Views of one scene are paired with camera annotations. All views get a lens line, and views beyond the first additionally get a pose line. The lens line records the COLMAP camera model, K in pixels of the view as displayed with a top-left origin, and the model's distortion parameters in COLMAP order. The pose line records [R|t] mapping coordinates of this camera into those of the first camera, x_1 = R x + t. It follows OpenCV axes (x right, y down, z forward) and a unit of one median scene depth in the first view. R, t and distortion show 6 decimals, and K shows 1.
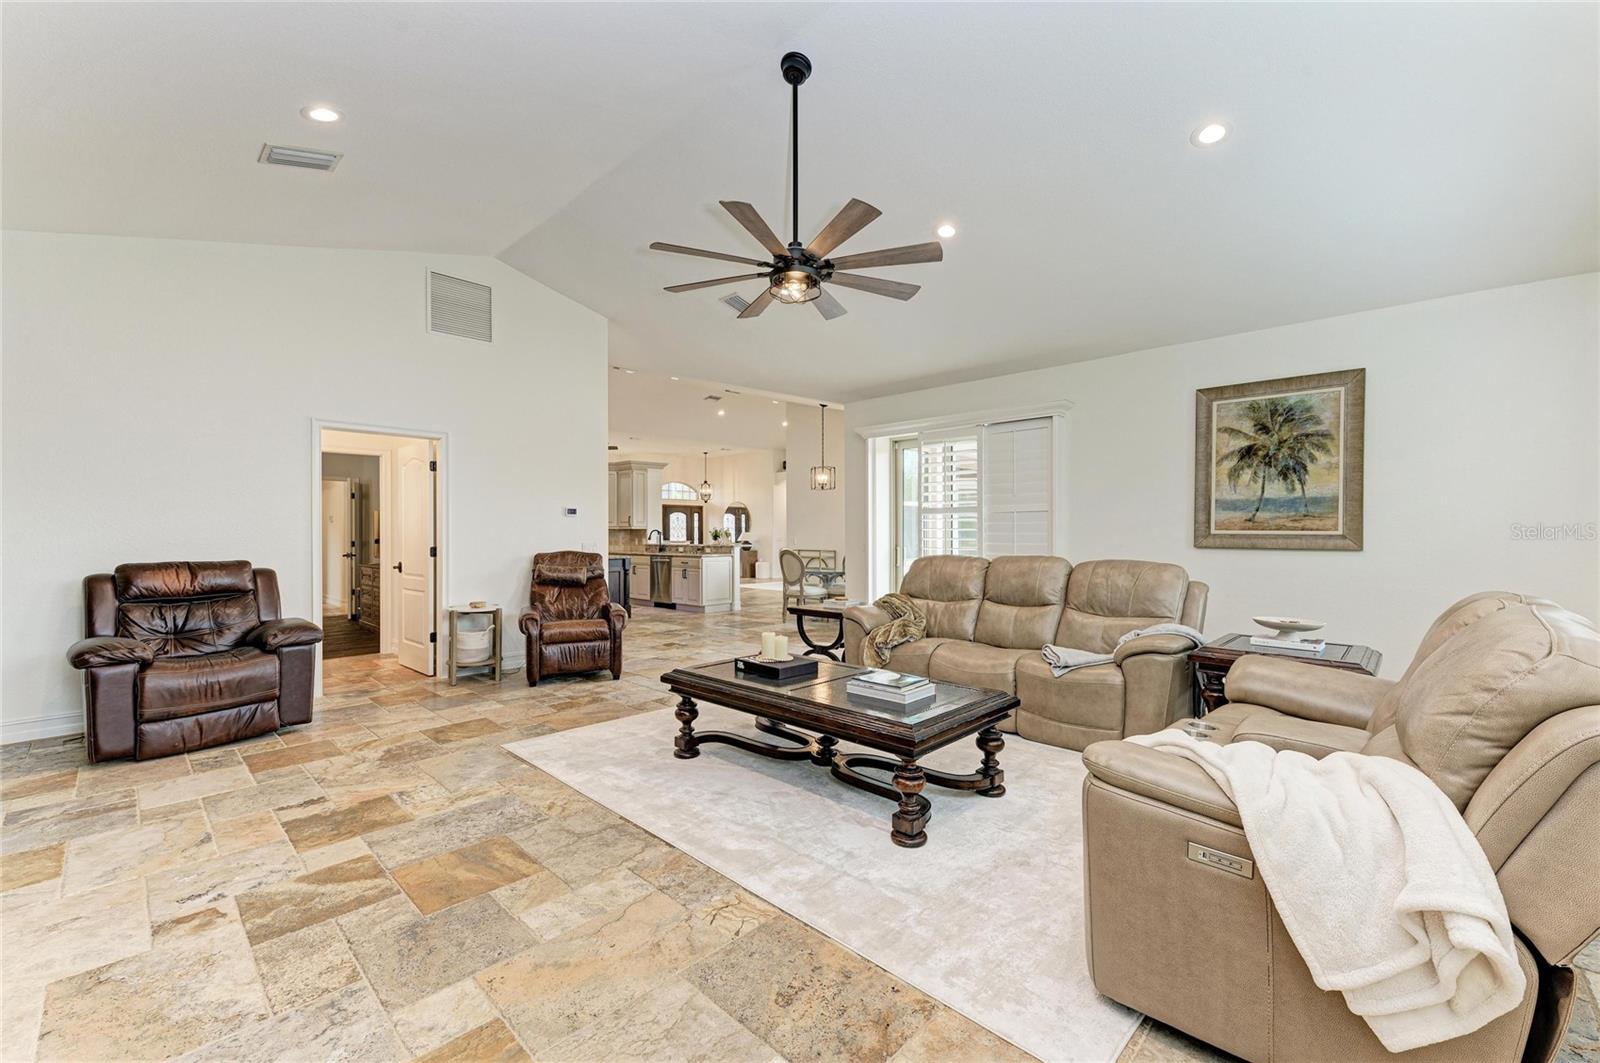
lens RADIAL K [[645.8, 0, 791.1], [0, 645.8, 535.4], [0, 0, 1]] dist [0.014946, -0.000193]
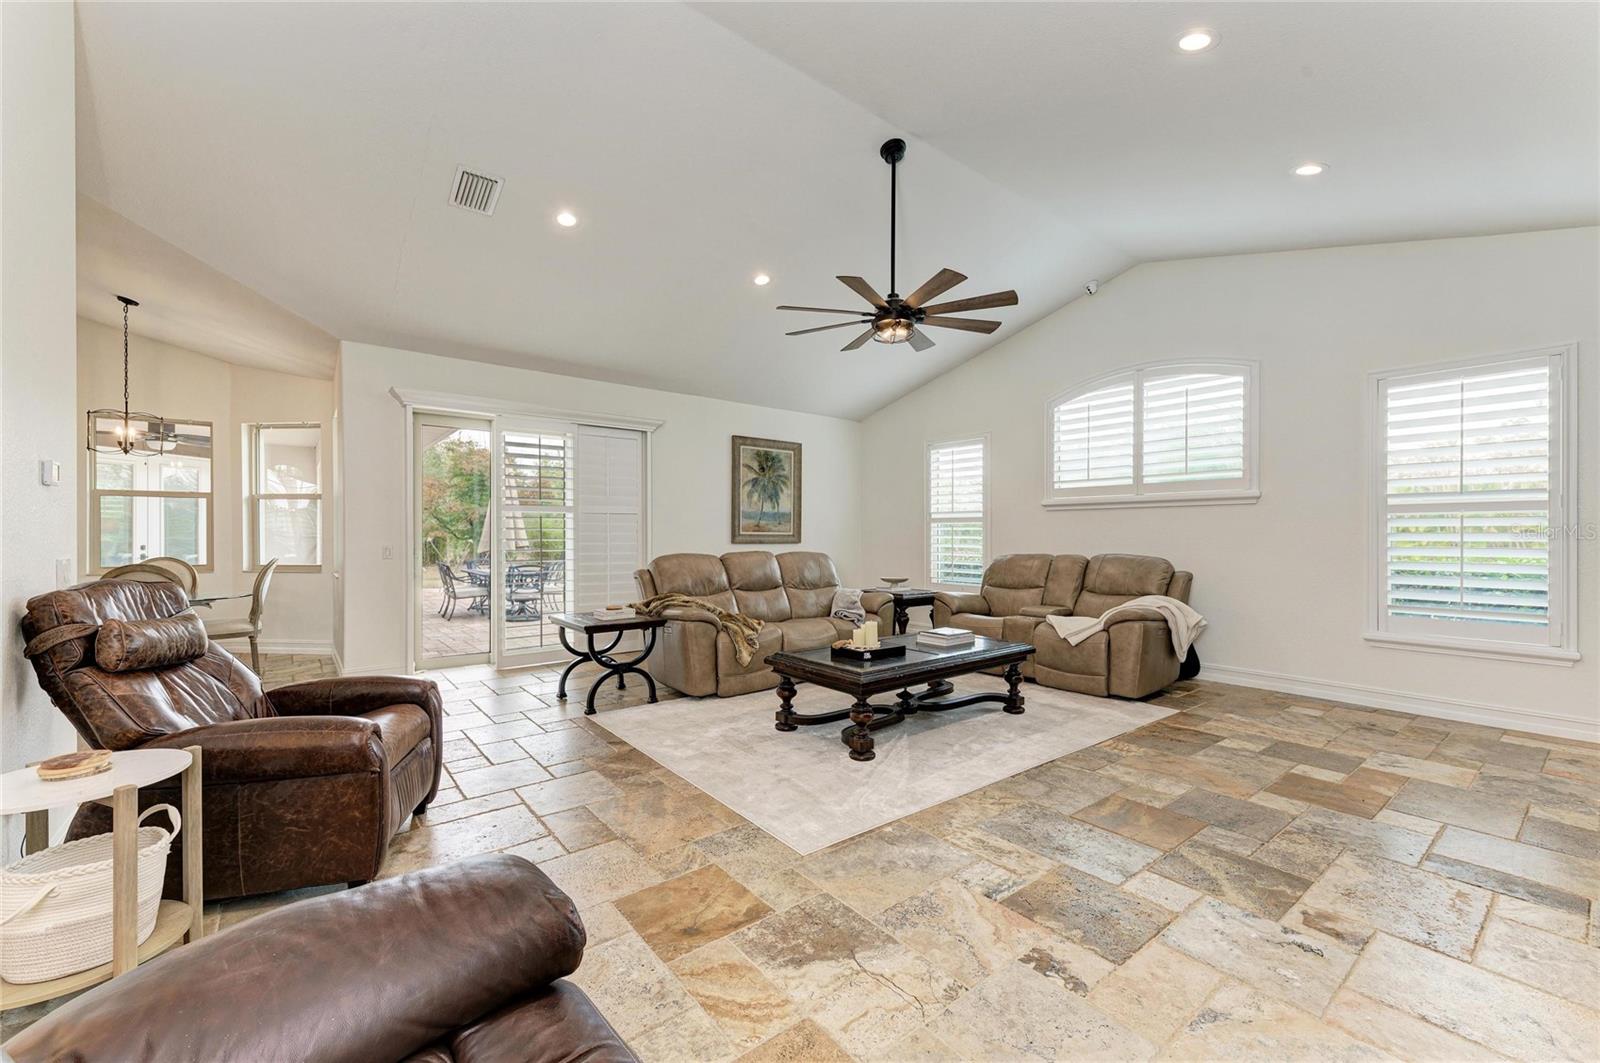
lens RADIAL K [[645.8, 0, 803.1], [0, 645.8, 531.5], [0, 0, 1]] dist [0.014946, -0.000193]
pose [[0.135364, 0.004231, 0.990787, -1.153880], [0.004429, 0.999978, -0.004875, -0.001228], [-0.990786, 0.005048, 0.135342, 0.953125]]
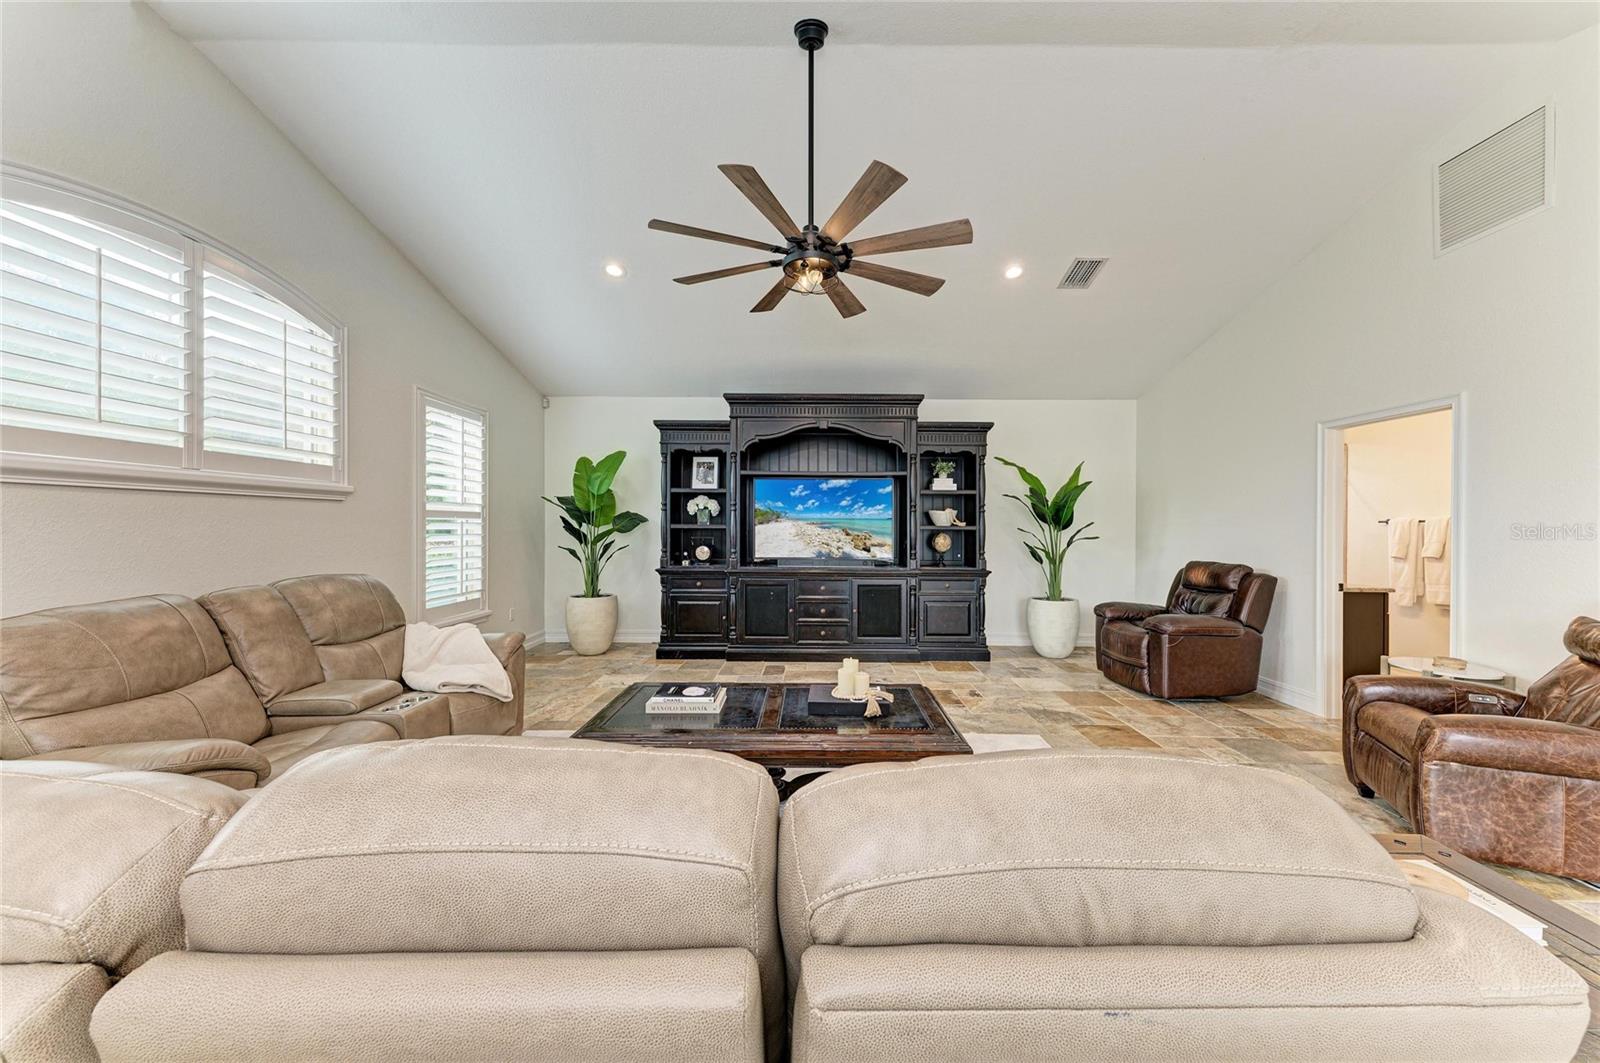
lens RADIAL K [[588.0, 0, 812.3], [0, 588.0, 529.5], [0, 0, 1]] dist [-0.010448, -0.000036]
pose [[-0.714707, -0.001161, -0.699423, 0.543623], [-0.009696, 0.999919, 0.008247, -0.029679], [0.699357, 0.012676, -0.714660, 1.503342]]
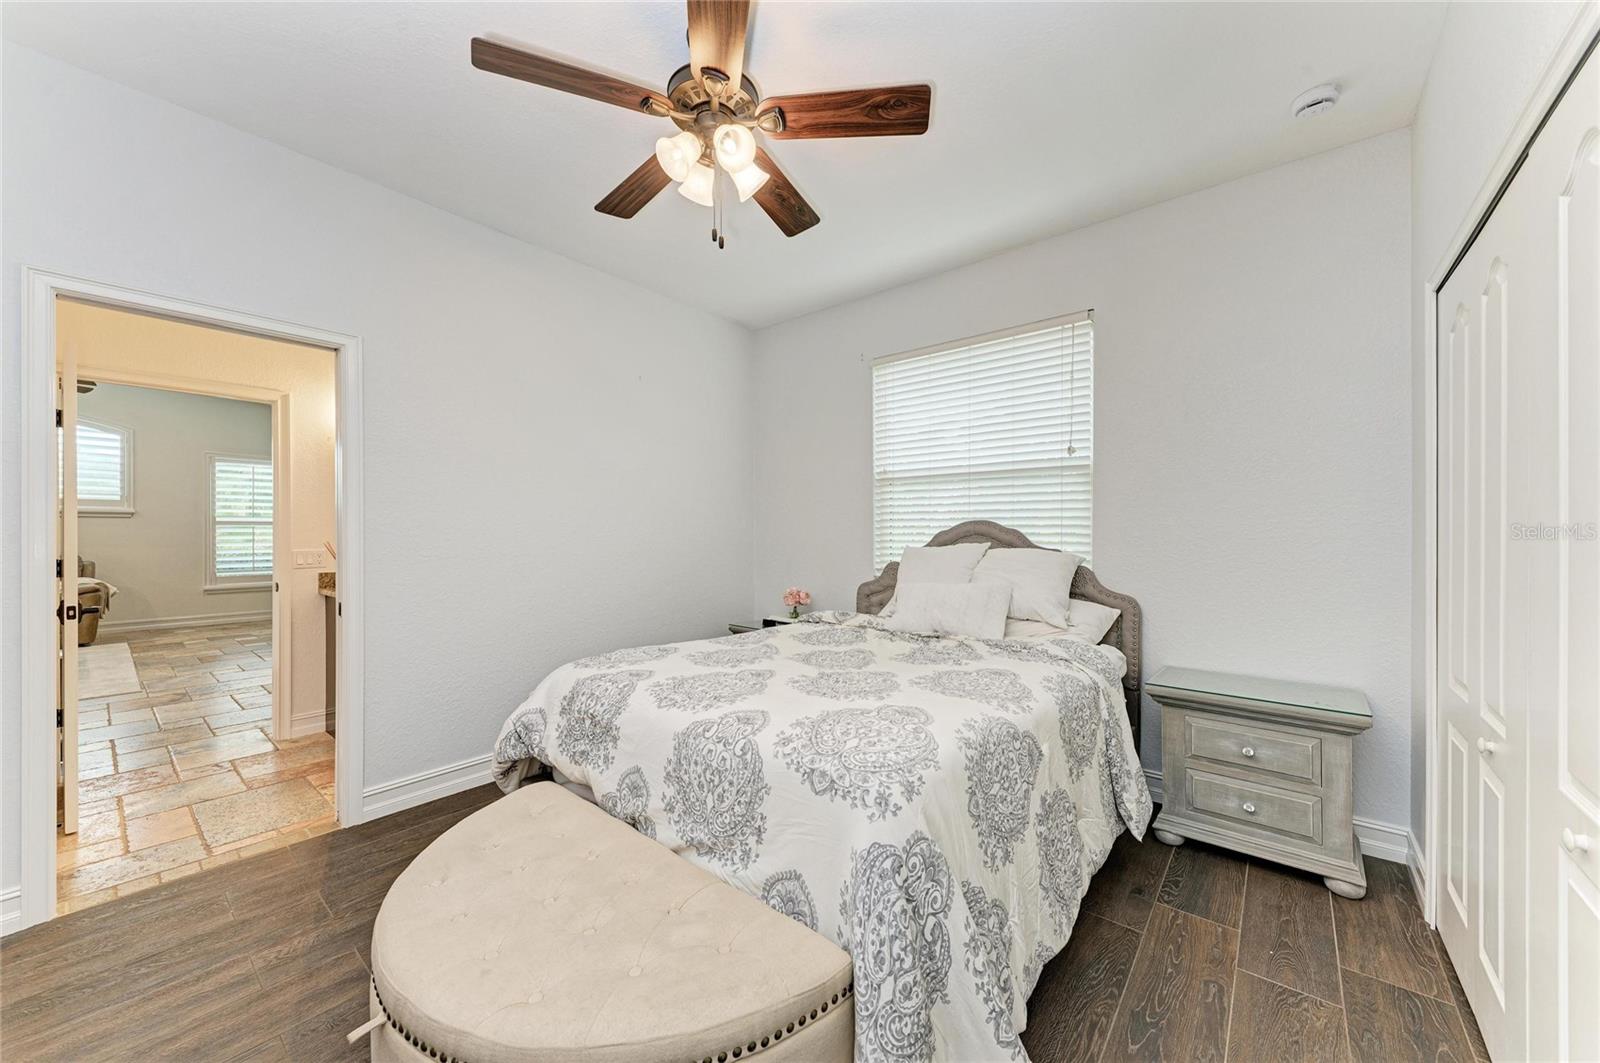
lens RADIAL K [[588.0, 0, 804.9], [0, 588.0, 532.1], [0, 0, 1]] dist [-0.010448, -0.000036]
pose [[-0.997470, 0.000300, -0.071088, -1.850111], [-0.000260, 0.999969, 0.007858, -0.028107], [0.071089, 0.007857, -0.997439, 2.398305]]
